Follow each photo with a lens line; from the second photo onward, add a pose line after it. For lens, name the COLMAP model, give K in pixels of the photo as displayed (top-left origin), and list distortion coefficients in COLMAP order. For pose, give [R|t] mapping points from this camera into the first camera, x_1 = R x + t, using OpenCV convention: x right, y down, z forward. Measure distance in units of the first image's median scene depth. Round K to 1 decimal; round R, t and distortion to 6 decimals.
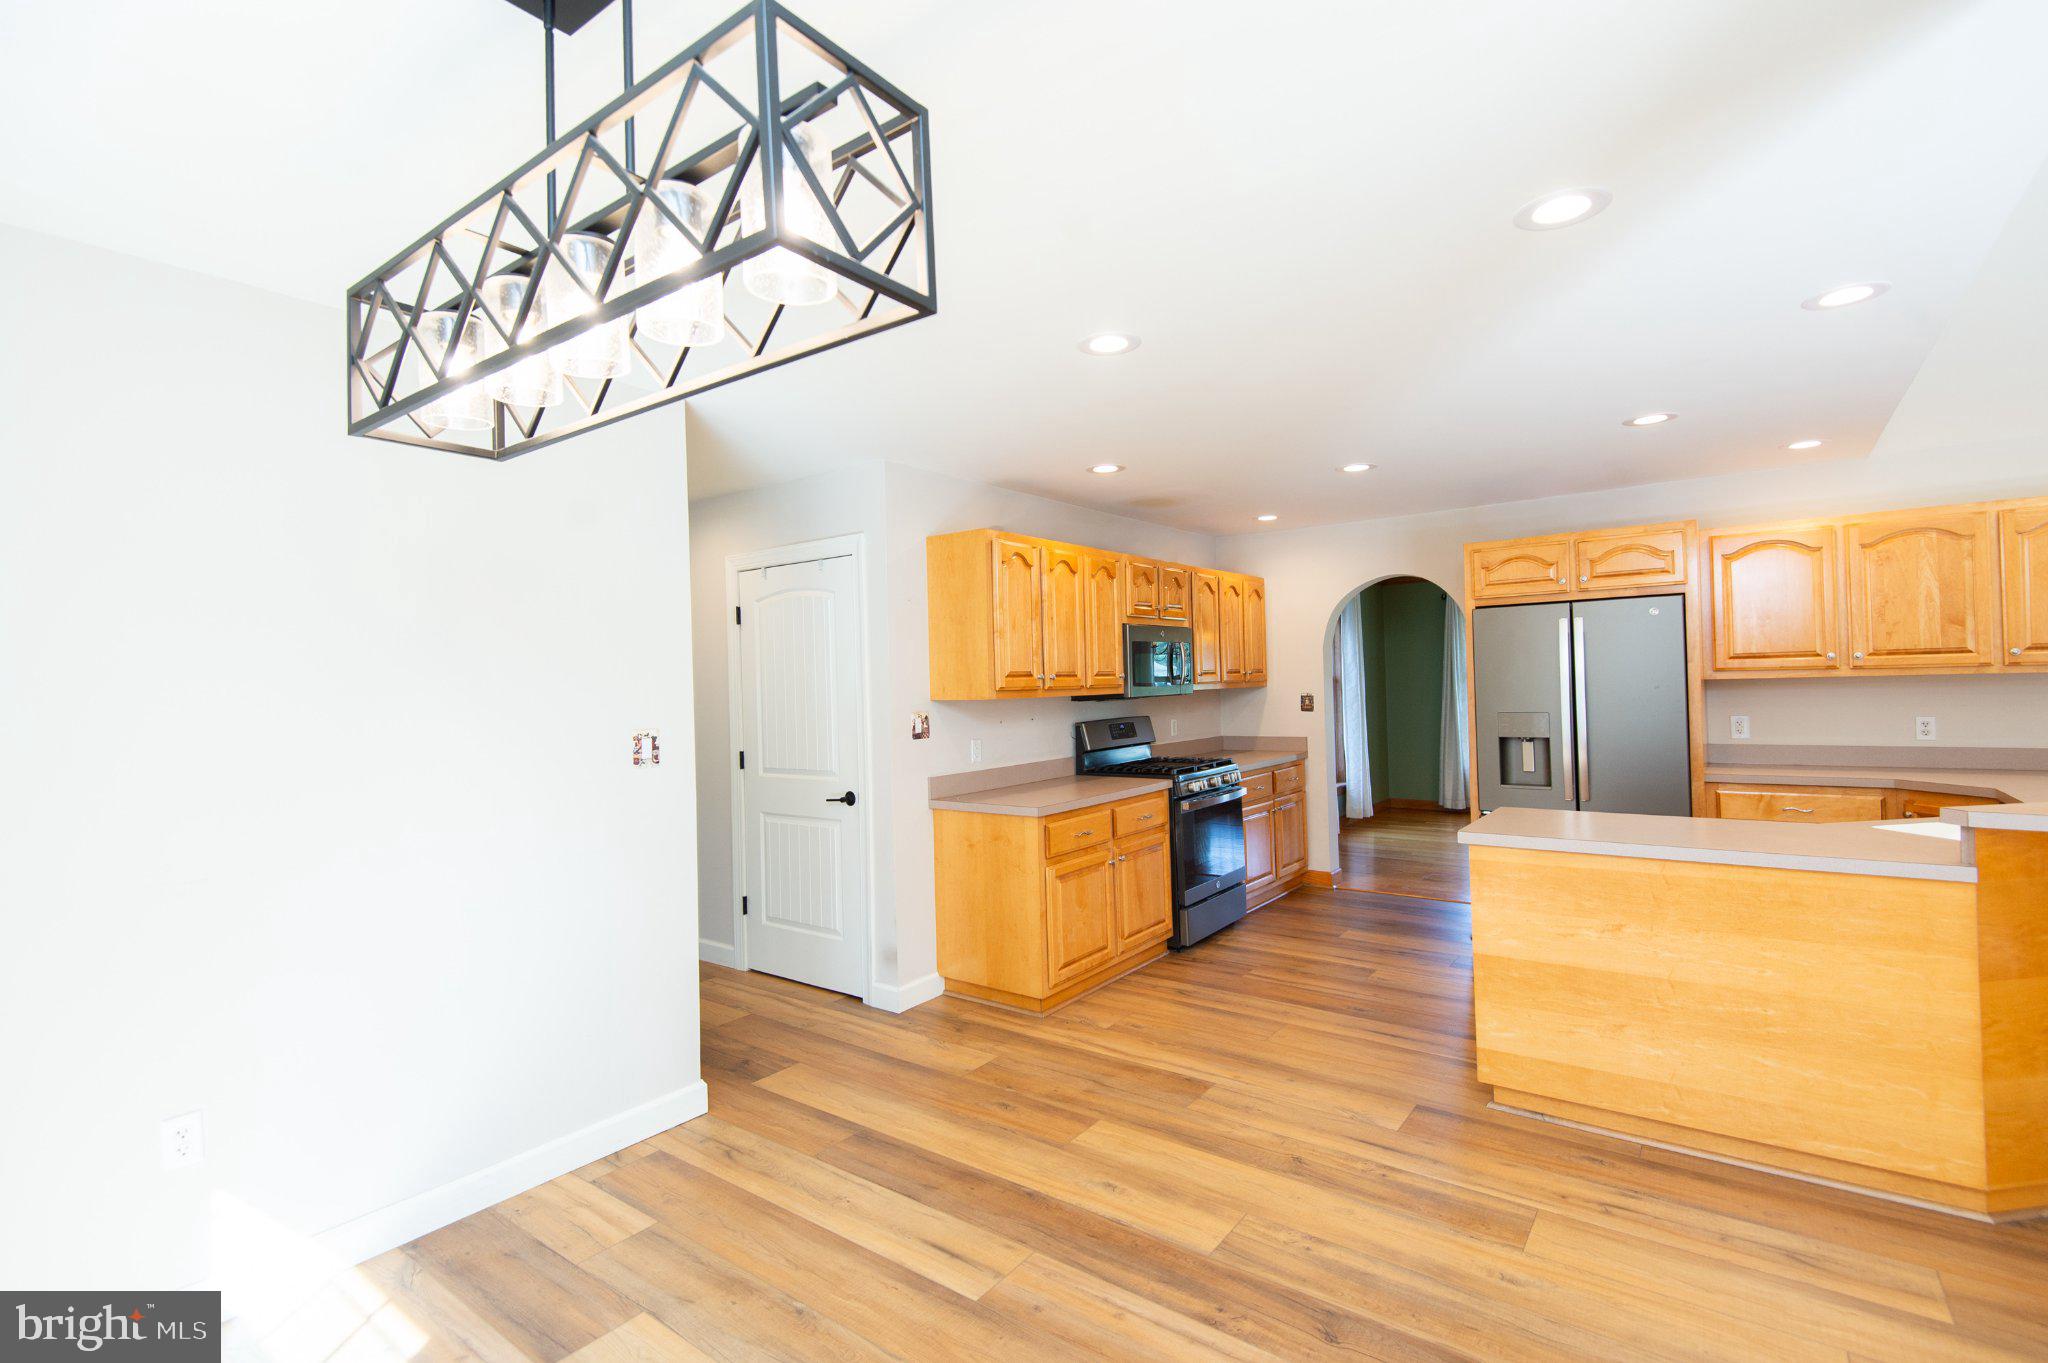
lens RADIAL K [[934.5, 0, 1023.6], [0, 934.5, 680.7], [0, 0, 1]] dist [0.027156, -0.014229]
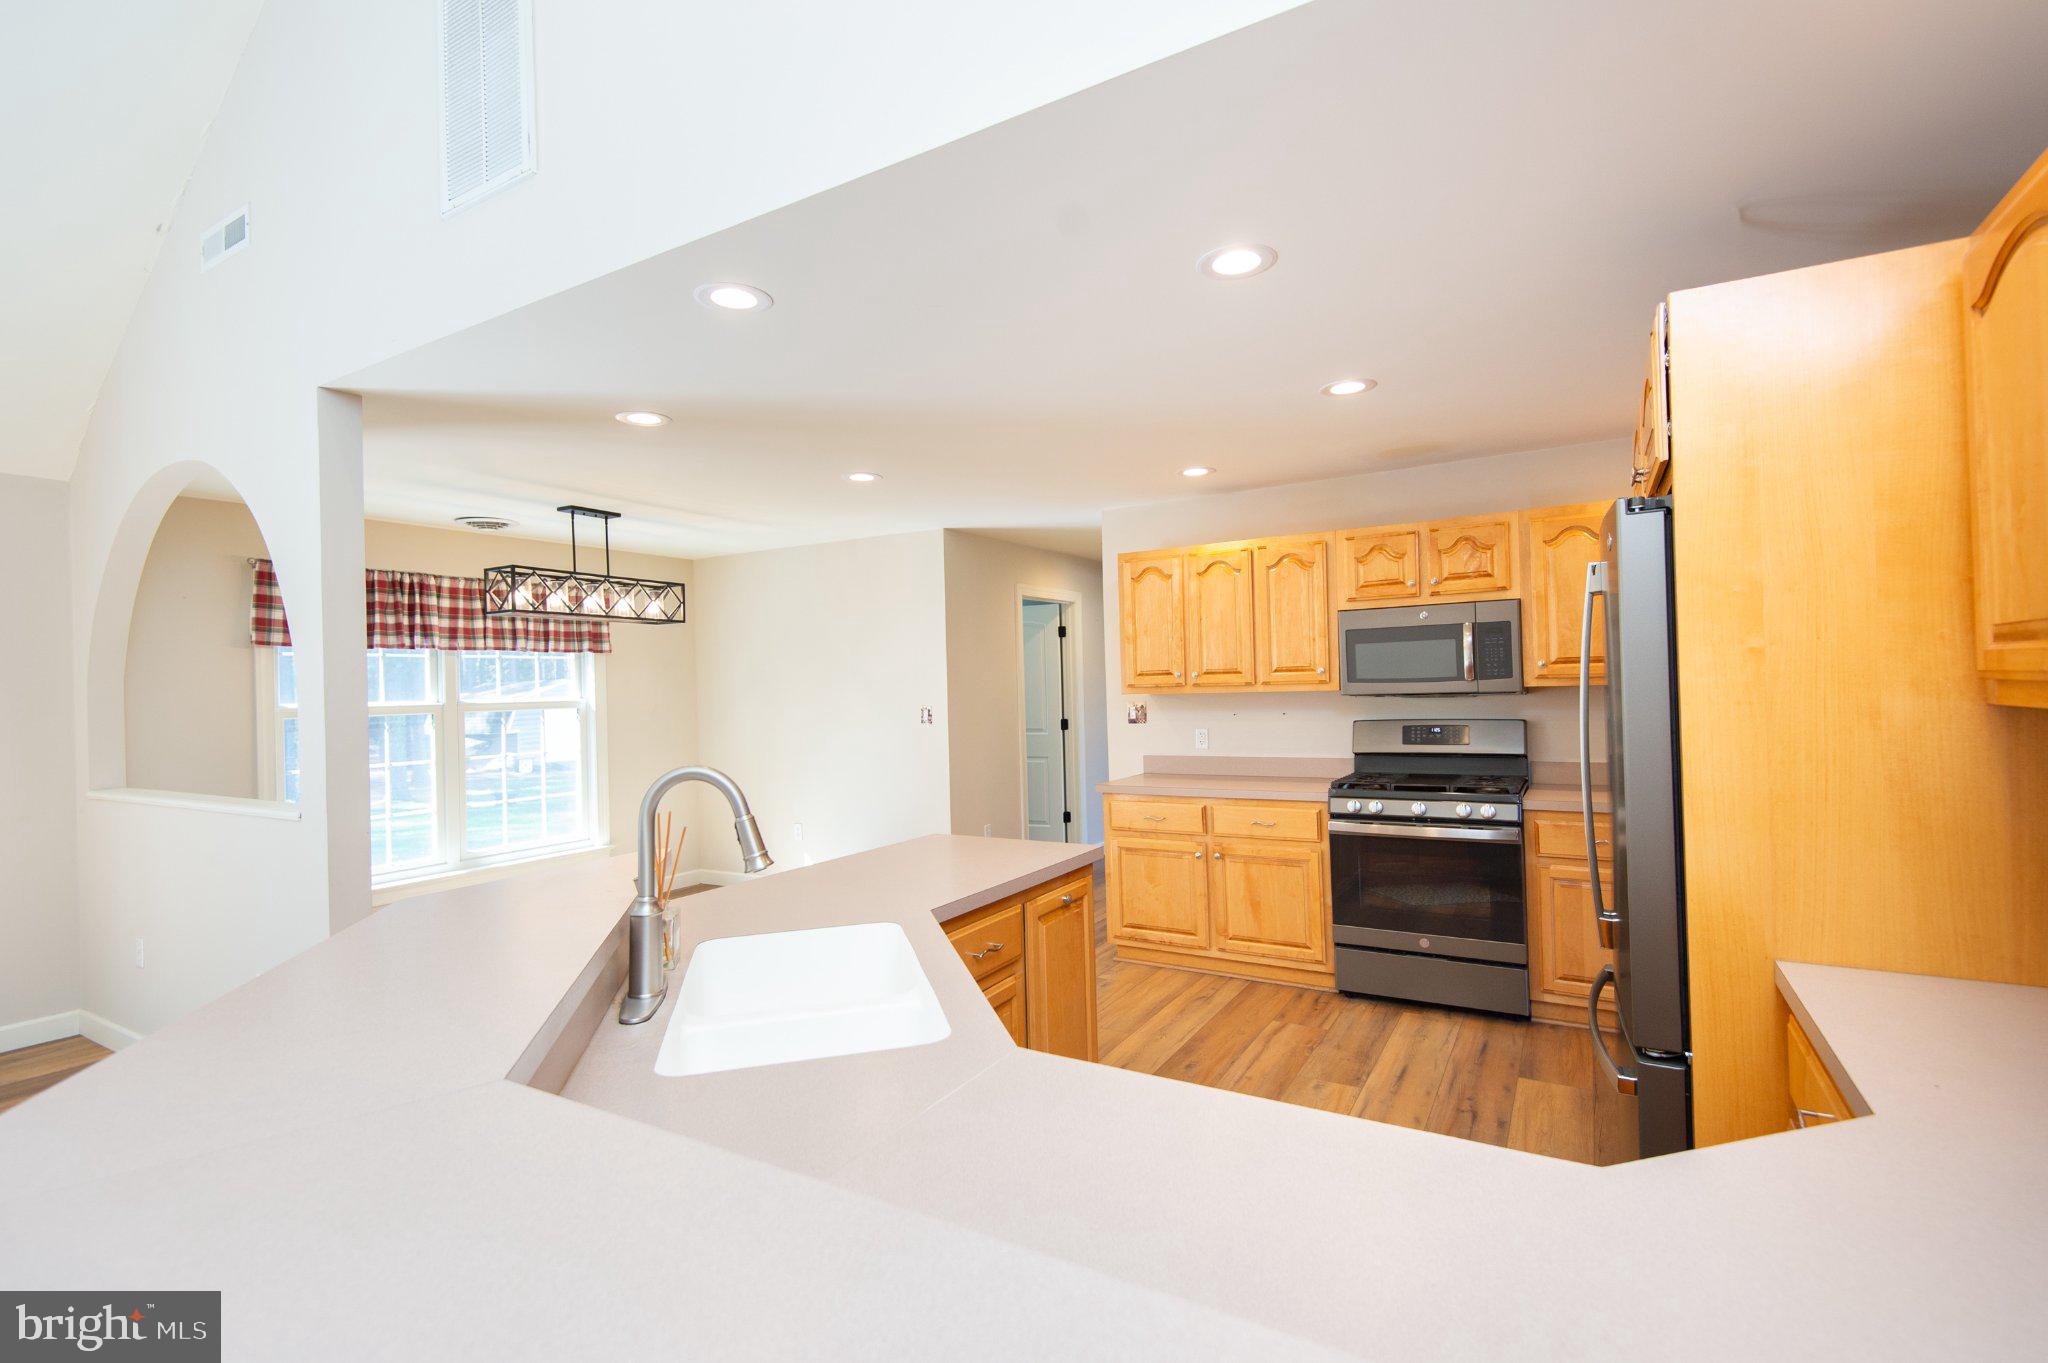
lens RADIAL K [[934.5, 0, 1021.0], [0, 934.5, 682.9], [0, 0, 1]] dist [0.027156, -0.014229]
pose [[0.099618, 0.022396, -0.994774, 1.188252], [0.028413, 0.999275, 0.025343, -0.029917], [0.994620, -0.030789, 0.098910, 0.766221]]
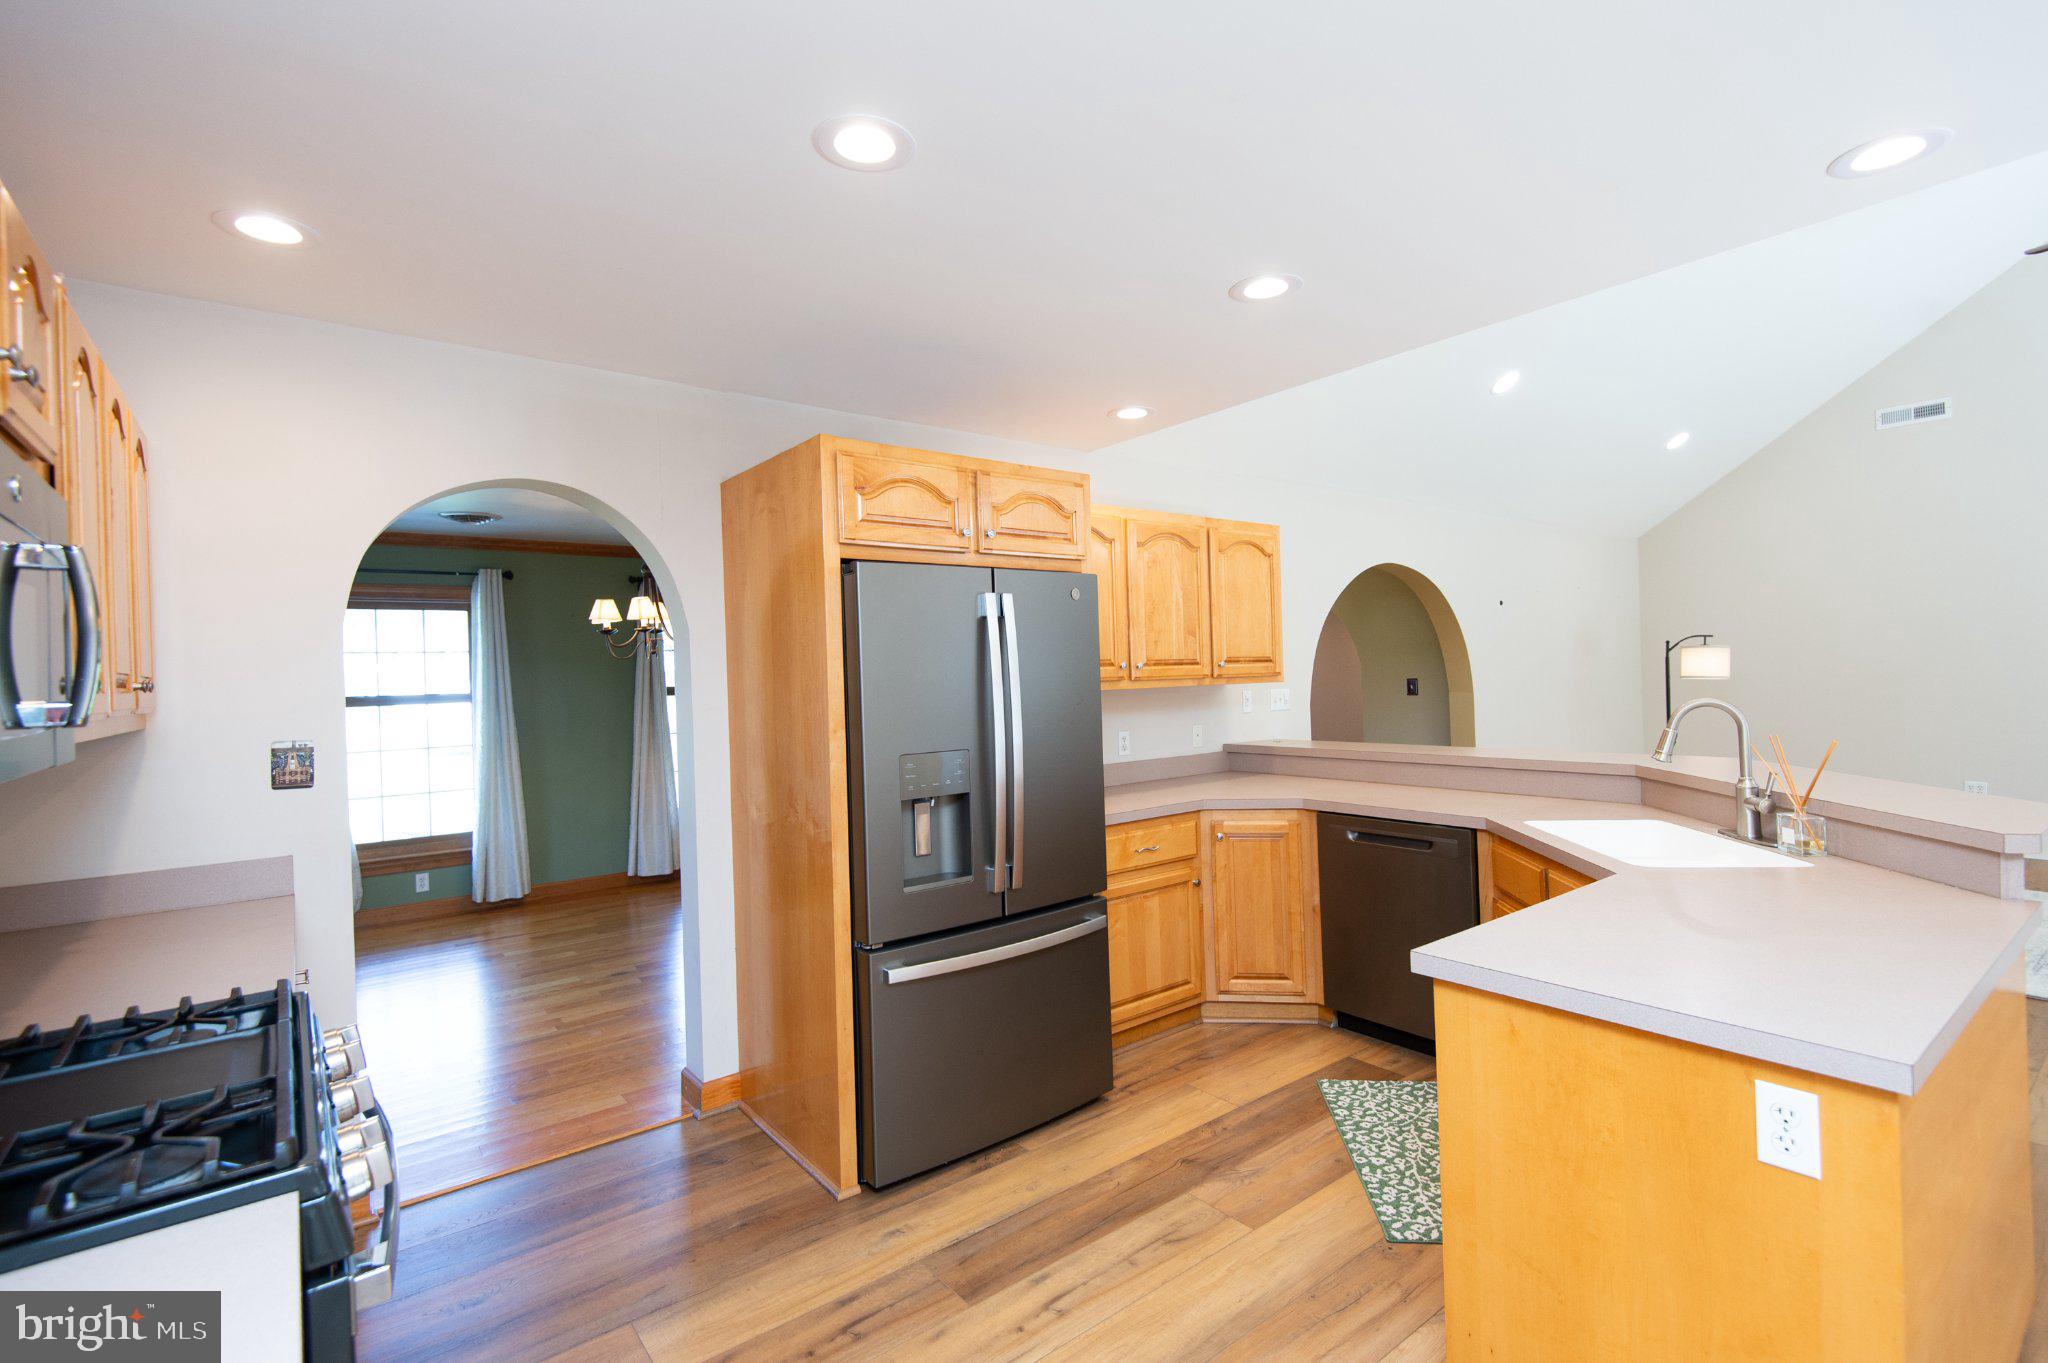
lens RADIAL K [[934.5, 0, 1042.9], [0, 934.5, 681.3], [0, 0, 1]] dist [0.027156, -0.014229]
pose [[0.244503, 0.014307, 0.969543, -0.001078], [0.021941, 0.999553, -0.020283, 0.004564], [-0.969400, 0.026232, 0.244080, 0.953704]]
